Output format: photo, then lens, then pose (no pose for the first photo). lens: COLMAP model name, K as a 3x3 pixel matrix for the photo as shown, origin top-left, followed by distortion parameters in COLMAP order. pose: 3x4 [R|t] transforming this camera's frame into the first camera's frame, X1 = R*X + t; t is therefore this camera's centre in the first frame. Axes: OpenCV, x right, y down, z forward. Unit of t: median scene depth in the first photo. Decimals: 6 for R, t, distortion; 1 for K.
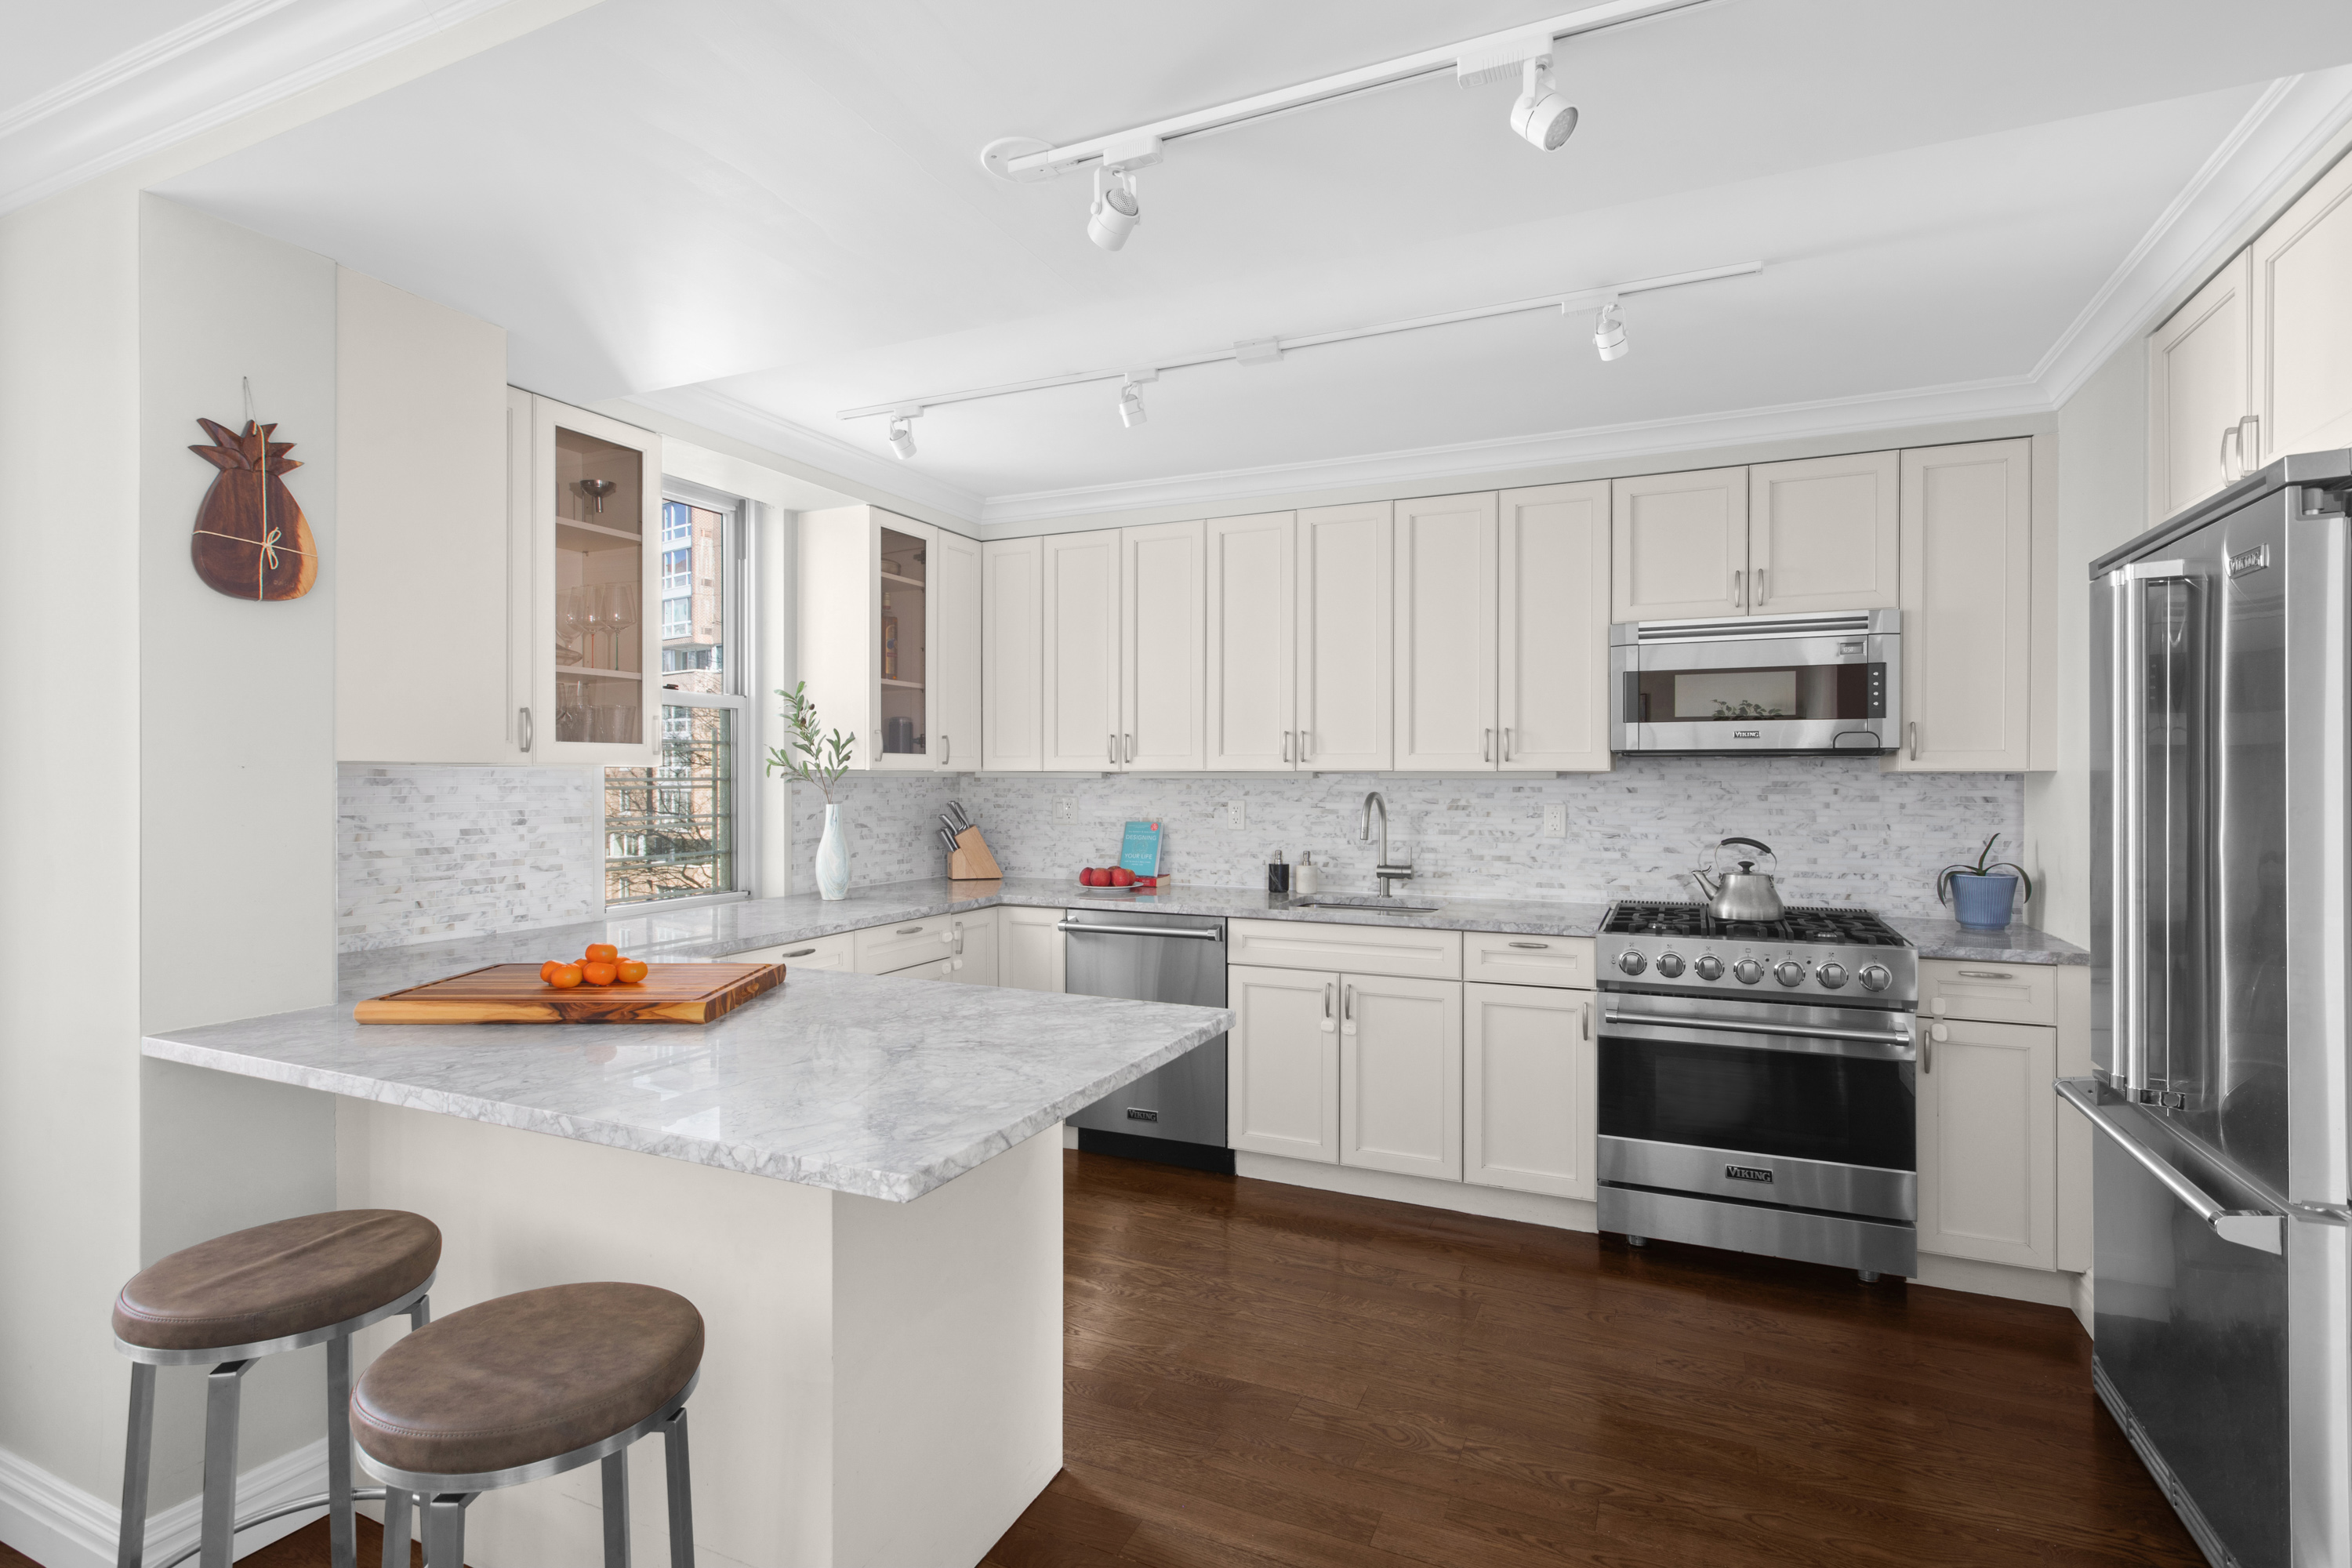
lens RADIAL K [[1136.1, 0, 1170.4], [0, 1136.1, 790.3], [0, 0, 1]] dist [0.001423, 0.001063]
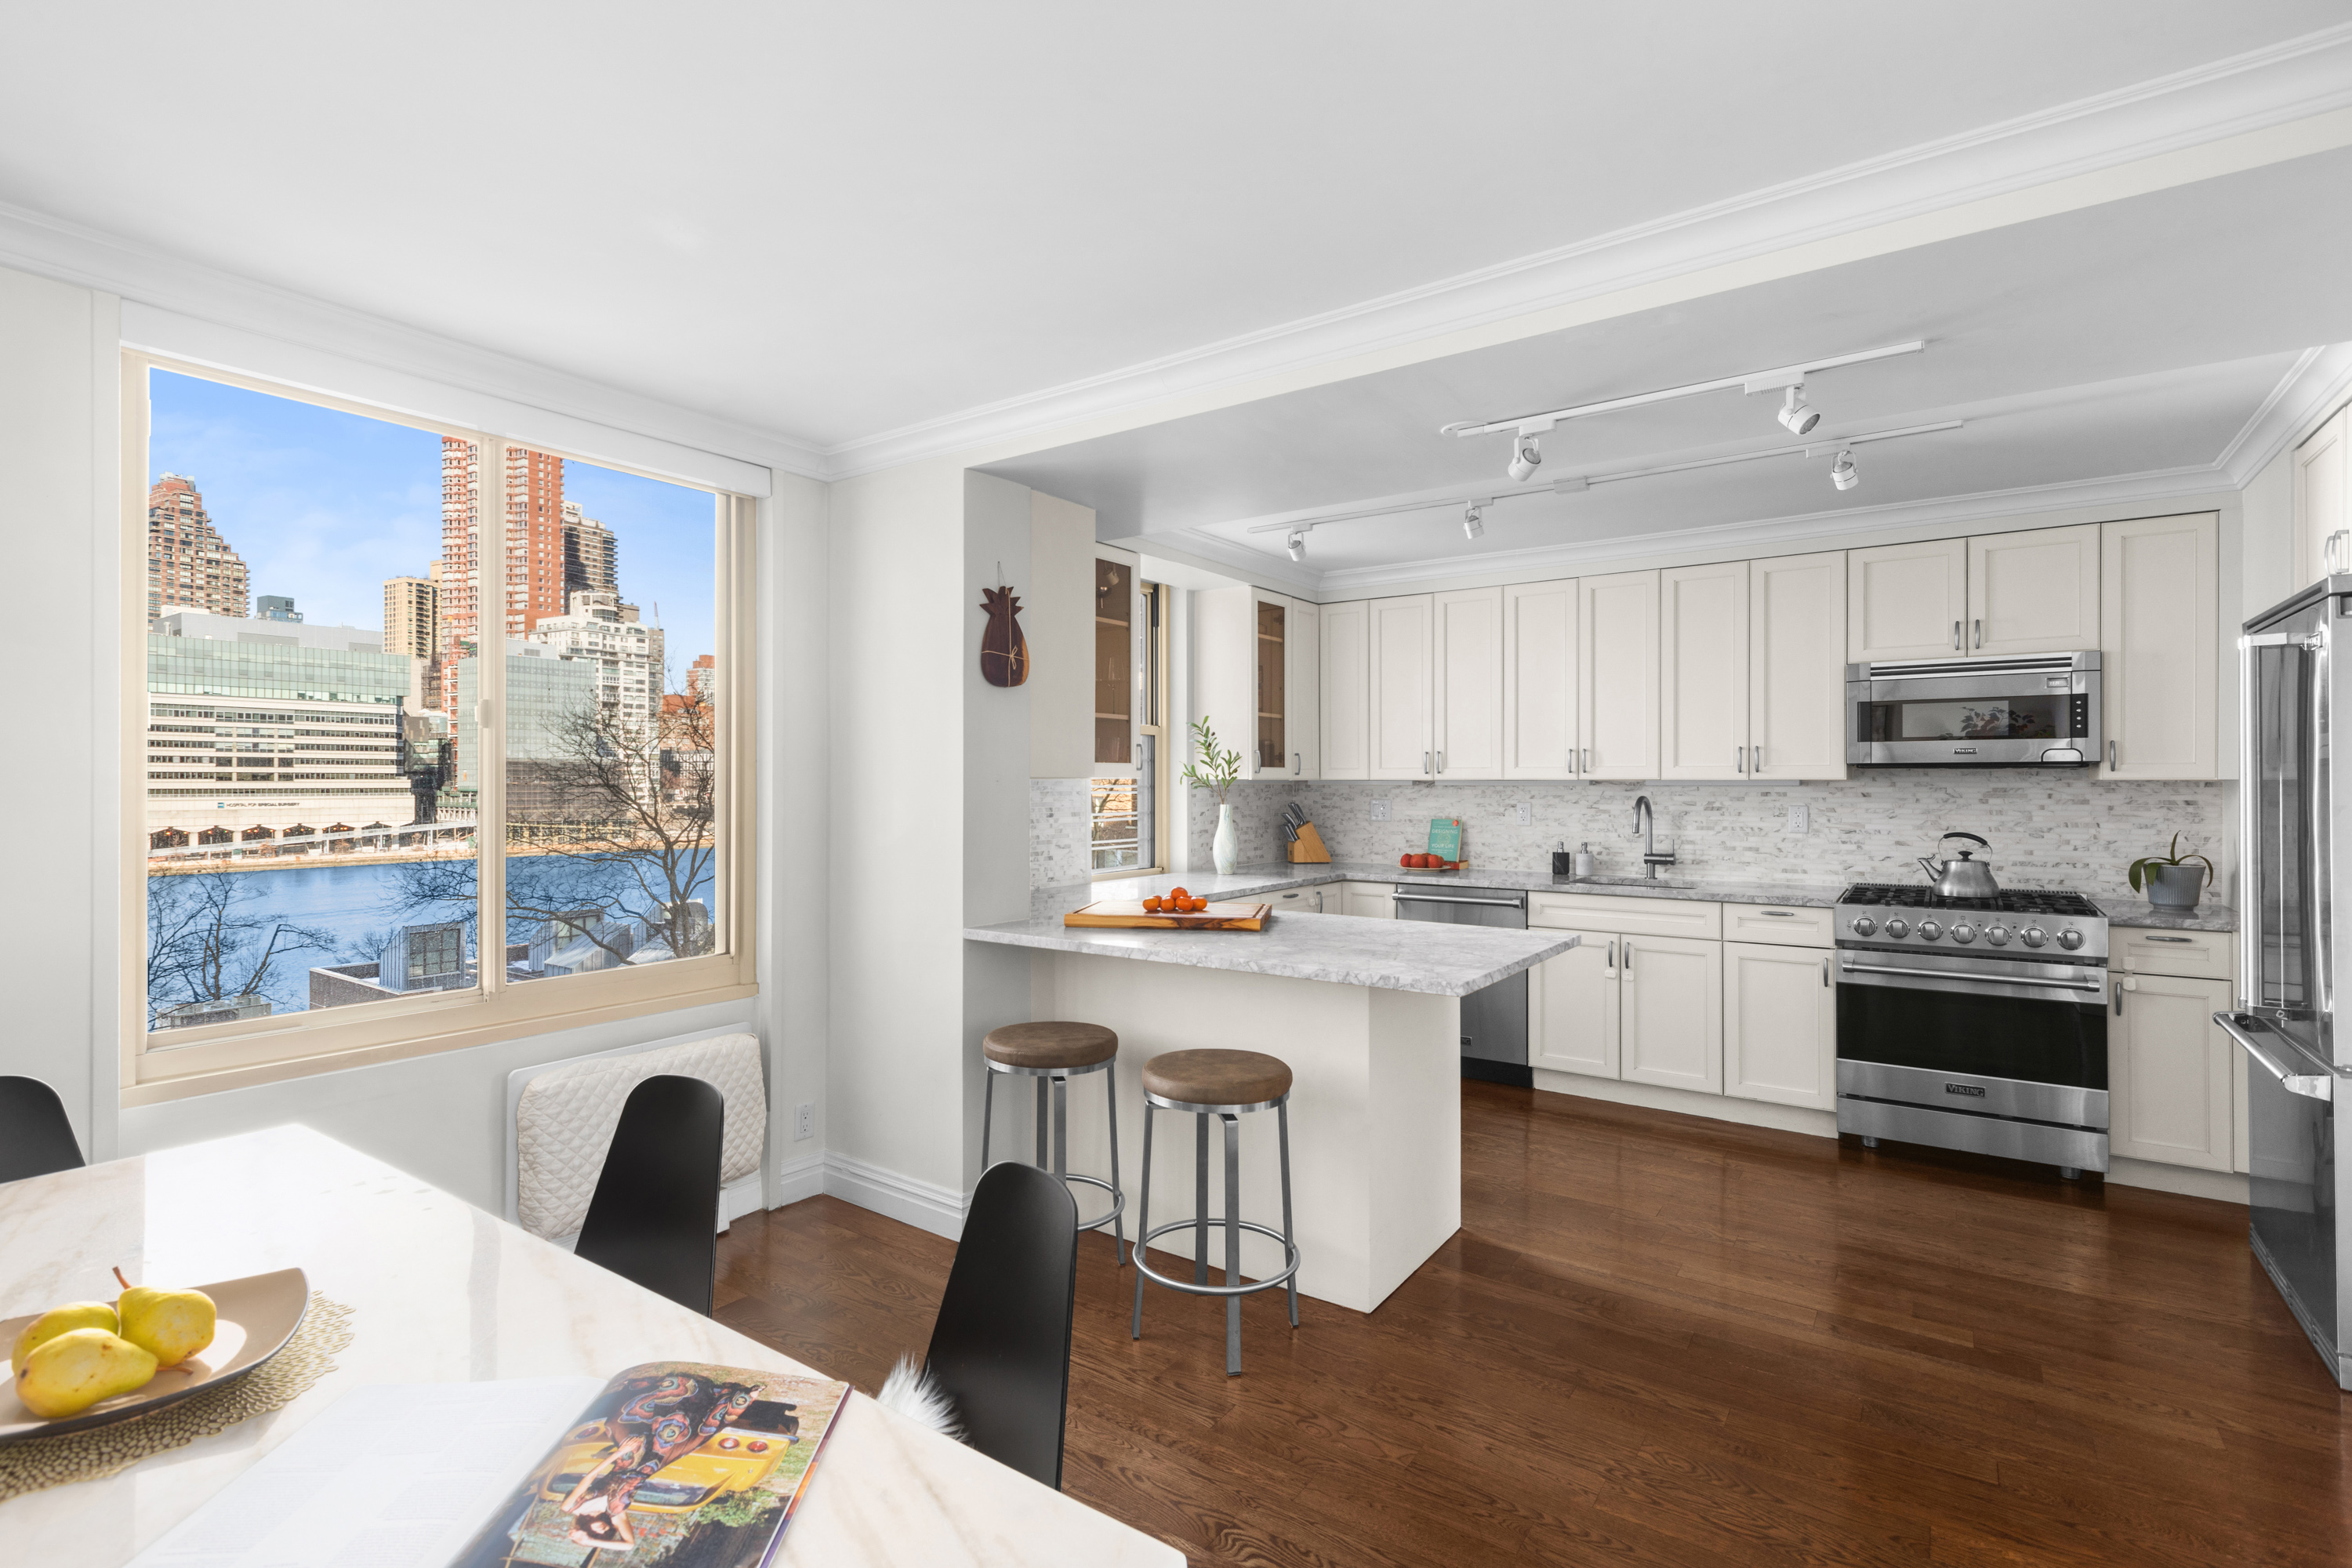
lens RADIAL K [[1093.9, 0, 1177.8], [0, 1093.9, 786.8], [0, 0, 1]] dist [0.016227, -0.002188]
pose [[0.983543, -0.000536, -0.180671, -0.135488], [-0.000752, 0.999975, -0.007060, 0.000237], [0.180671, 0.007080, 0.983518, -0.371243]]
